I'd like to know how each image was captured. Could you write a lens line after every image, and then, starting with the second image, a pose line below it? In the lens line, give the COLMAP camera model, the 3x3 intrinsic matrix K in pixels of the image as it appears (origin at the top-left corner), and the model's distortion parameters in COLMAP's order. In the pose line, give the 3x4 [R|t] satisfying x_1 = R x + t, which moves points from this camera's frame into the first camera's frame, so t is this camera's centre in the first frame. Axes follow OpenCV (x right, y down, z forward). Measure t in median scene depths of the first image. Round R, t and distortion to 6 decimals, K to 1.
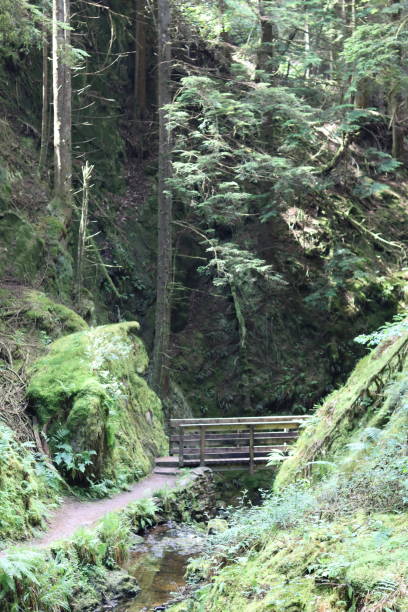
lens RADIAL K [[1452.9, 0, 204.0], [0, 1452.9, 306.0], [0, 0, 1]] dist [-0.059528, -0.412493]
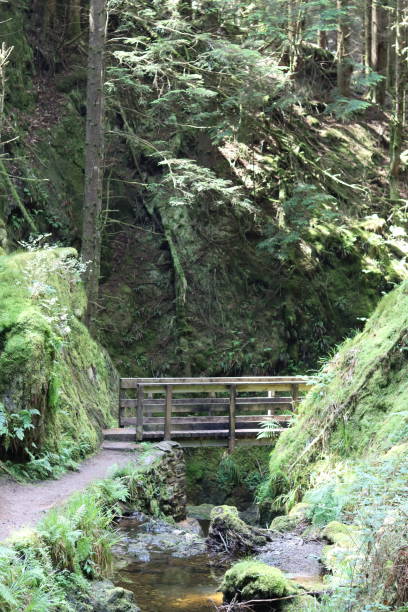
lens RADIAL K [[1452.9, 0, 204.0], [0, 1452.9, 306.0], [0, 0, 1]] dist [-0.059528, -0.412493]
pose [[0.993811, 0.012974, 0.110324, -0.057855], [-0.011798, 0.999866, -0.011309, 0.045058], [-0.110456, 0.009937, 0.993831, 0.237283]]
